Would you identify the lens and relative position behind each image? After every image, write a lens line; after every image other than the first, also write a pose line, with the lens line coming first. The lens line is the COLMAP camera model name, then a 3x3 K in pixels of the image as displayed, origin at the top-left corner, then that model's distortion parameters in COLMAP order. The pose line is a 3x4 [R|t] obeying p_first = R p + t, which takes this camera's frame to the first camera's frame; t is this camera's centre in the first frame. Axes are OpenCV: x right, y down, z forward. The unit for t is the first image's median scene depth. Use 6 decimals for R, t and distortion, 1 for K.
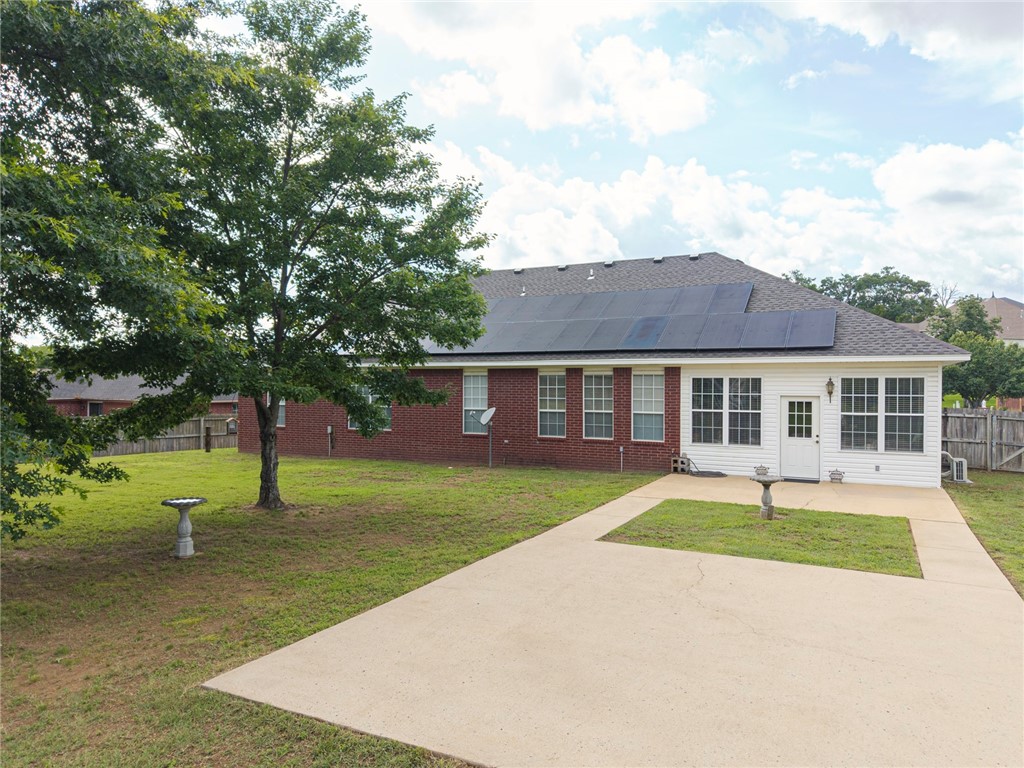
lens RADIAL K [[701.7, 0, 512.0], [0, 701.7, 384.0], [0, 0, 1]] dist [0.010277, -0.001424]
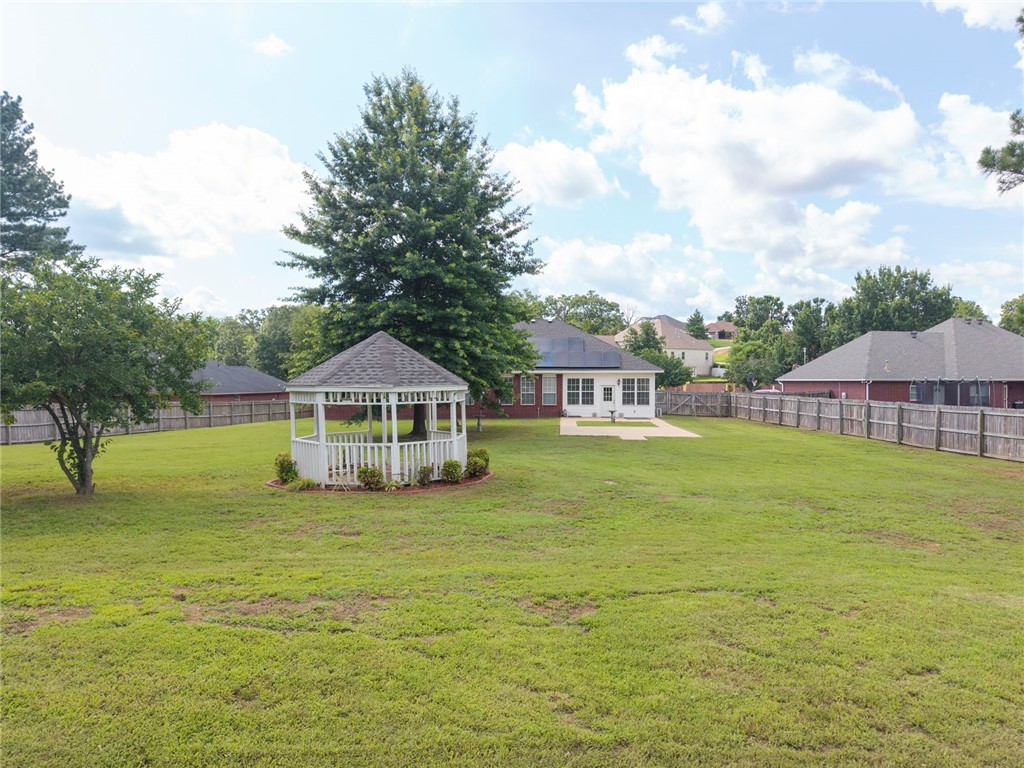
lens RADIAL K [[701.7, 0, 512.0], [0, 701.7, 384.0], [0, 0, 1]] dist [0.010277, -0.001424]
pose [[0.921341, -0.008602, 0.388659, -0.879463], [0.005962, 0.999950, 0.007999, -0.009924], [-0.388709, -0.005053, 0.921347, -1.189588]]
